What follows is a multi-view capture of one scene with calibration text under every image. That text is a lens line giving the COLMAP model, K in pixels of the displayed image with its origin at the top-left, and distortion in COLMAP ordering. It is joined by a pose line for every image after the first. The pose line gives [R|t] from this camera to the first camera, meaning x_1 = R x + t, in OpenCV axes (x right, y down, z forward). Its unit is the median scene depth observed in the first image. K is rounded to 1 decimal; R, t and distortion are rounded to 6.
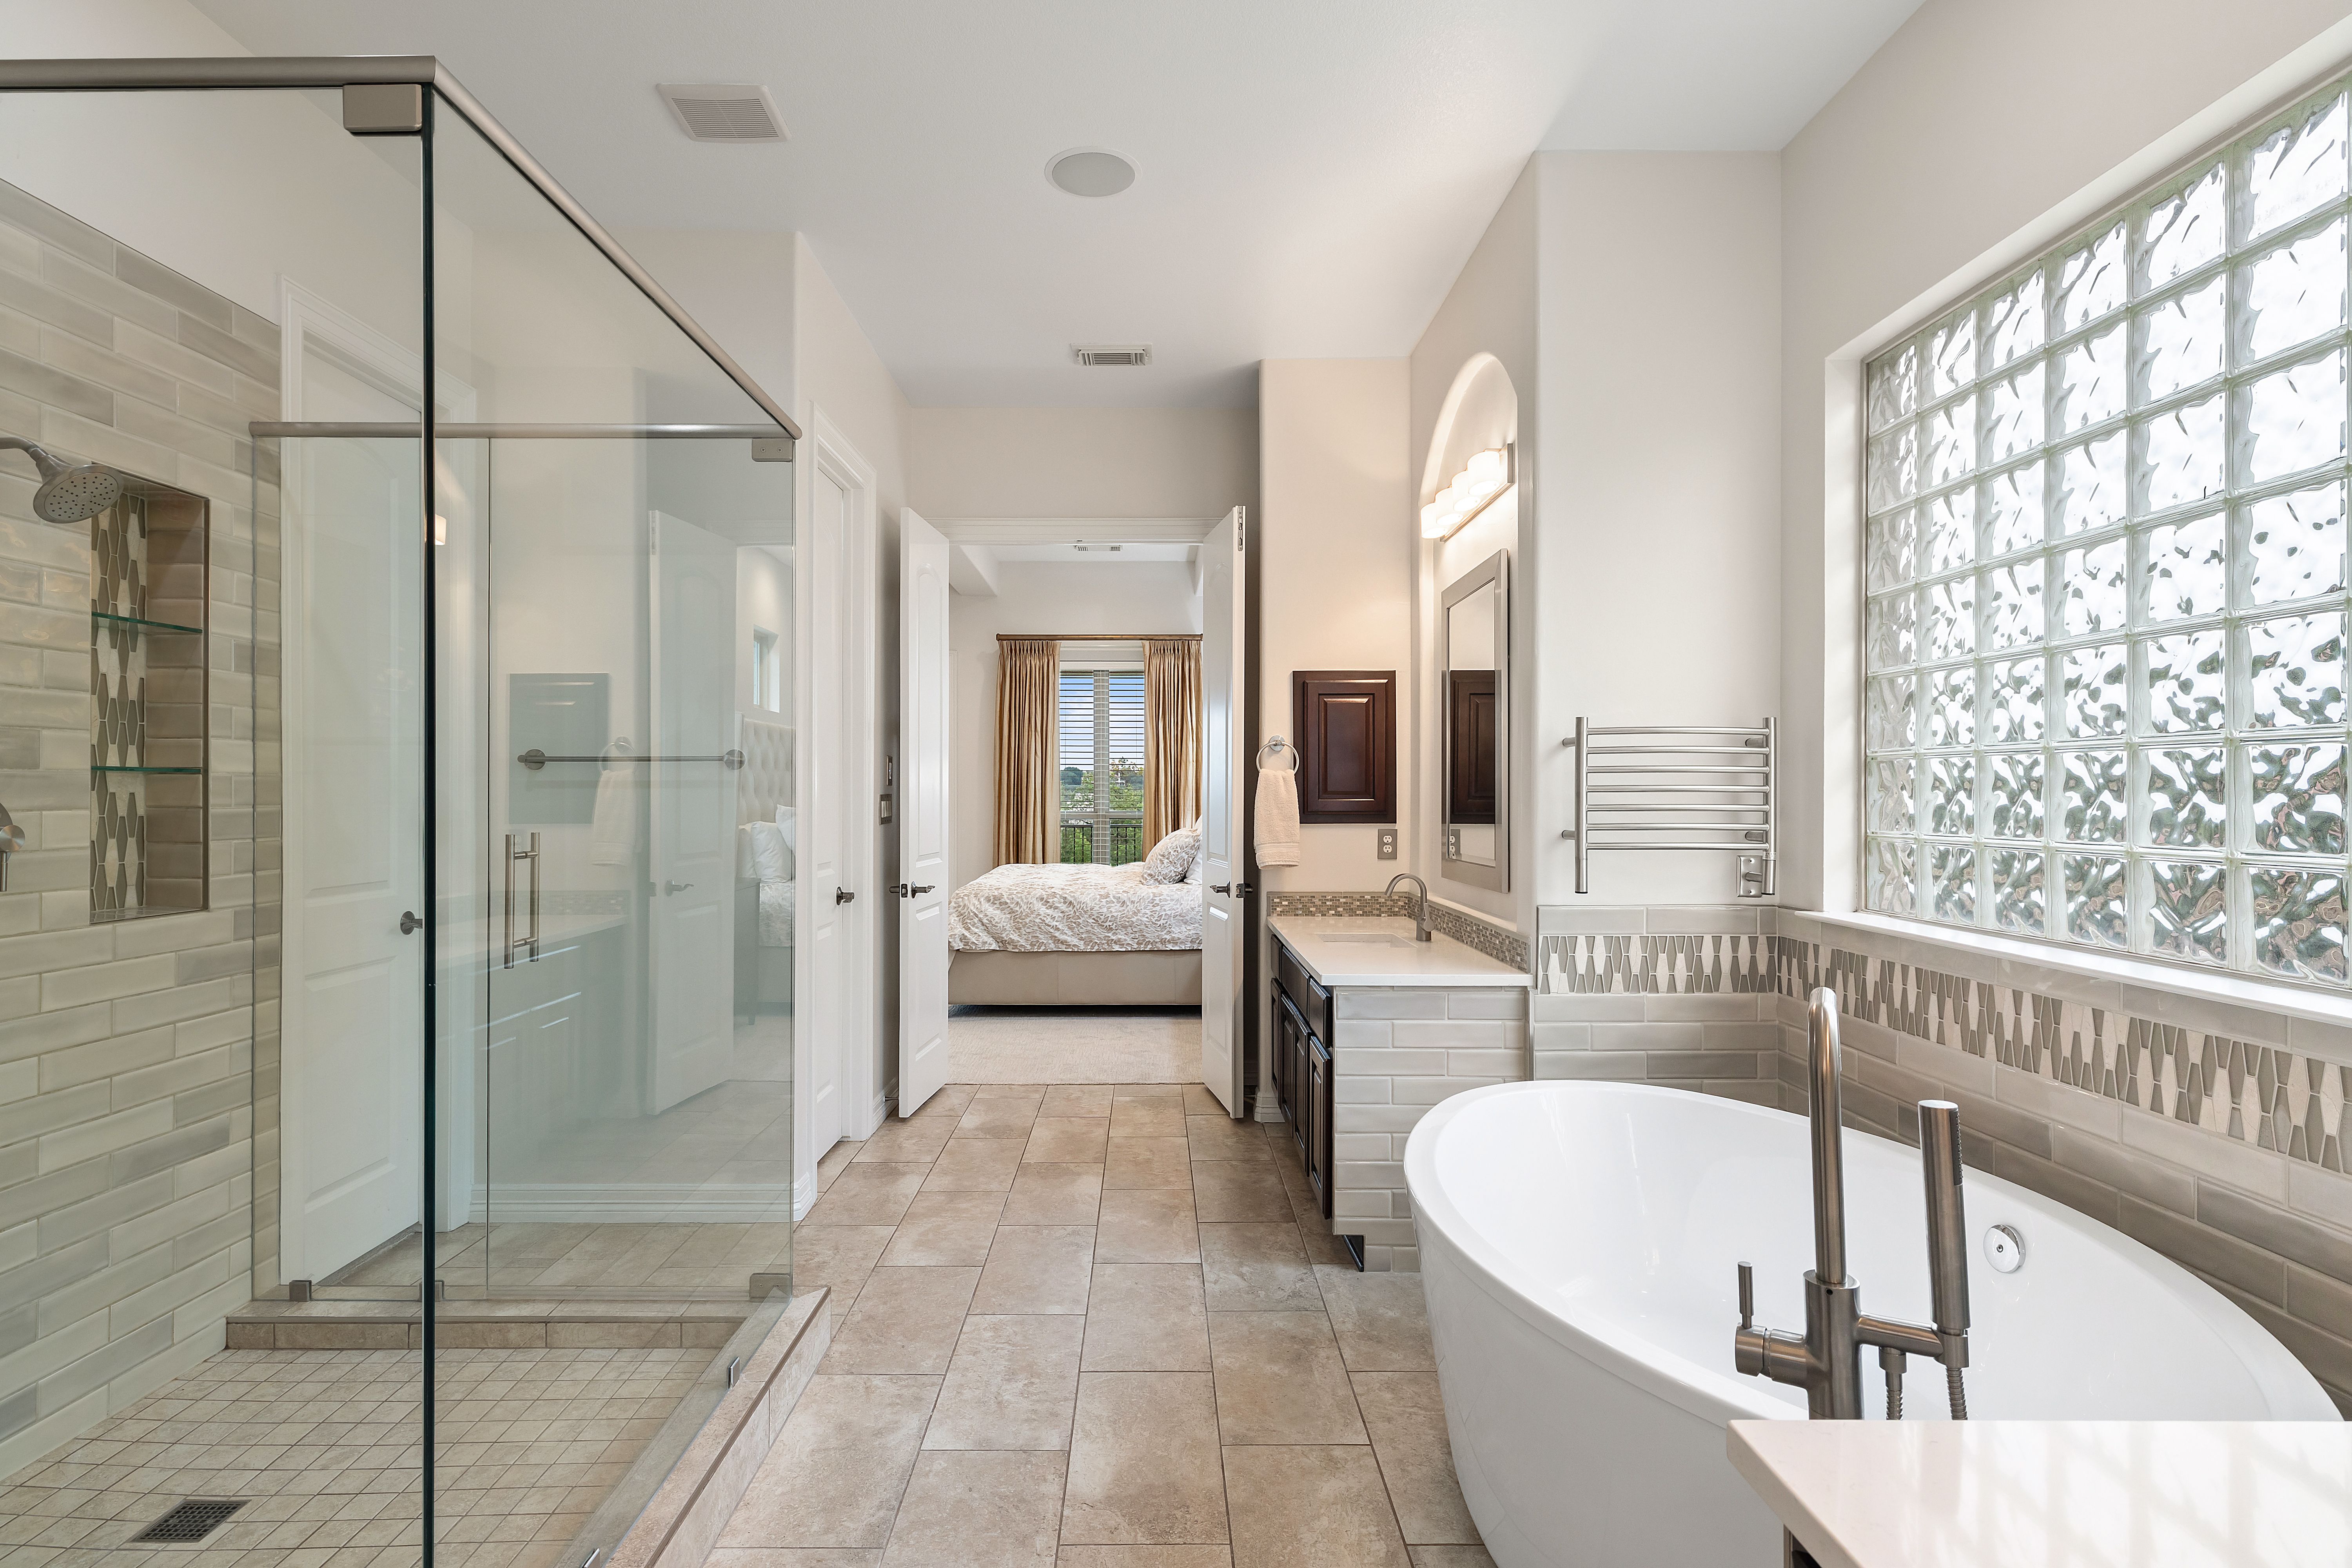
lens RADIAL K [[1196.5, 0, 1180.4], [0, 1196.5, 782.0], [0, 0, 1]] dist [-0.001232, 0.001830]
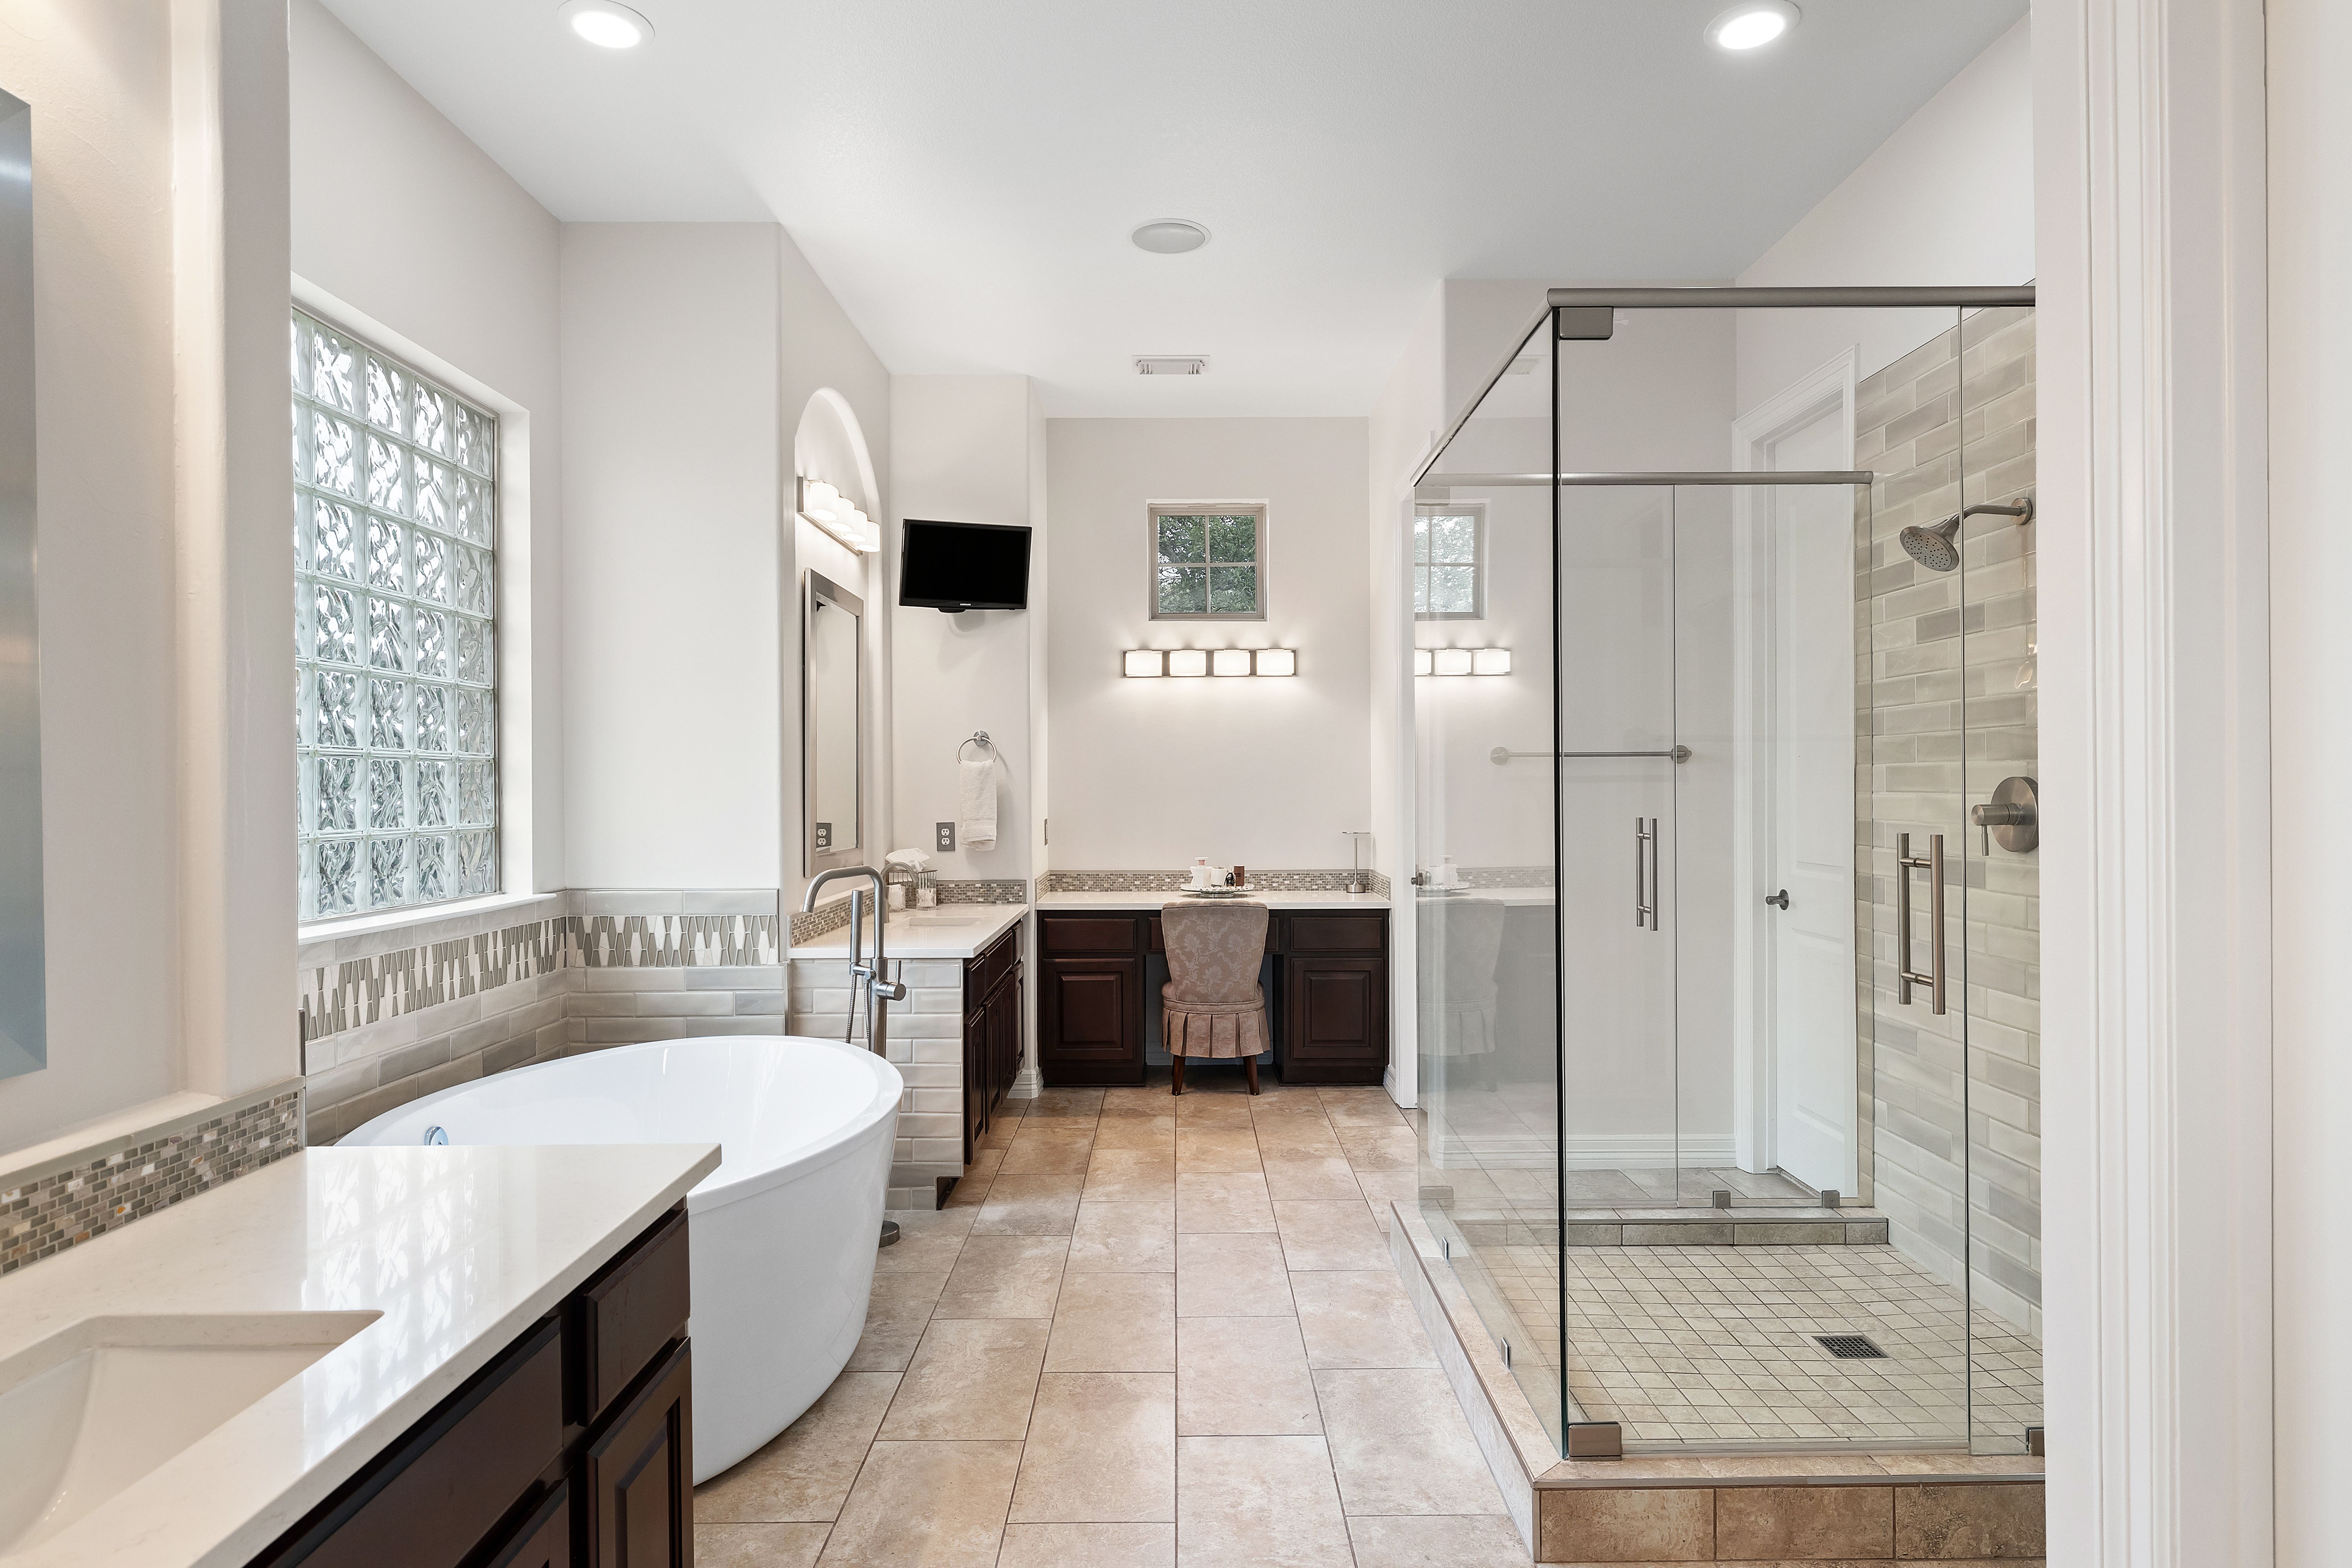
lens RADIAL K [[1320.1, 0, 1174.2], [0, 1320.1, 785.1], [0, 0, 1]] dist [0.001799, 0.000233]
pose [[-0.999662, 0.005792, 0.025333, -0.131217], [0.005508, 0.999921, -0.011269, 0.024234], [-0.025396, -0.011125, -0.999616, 2.277153]]
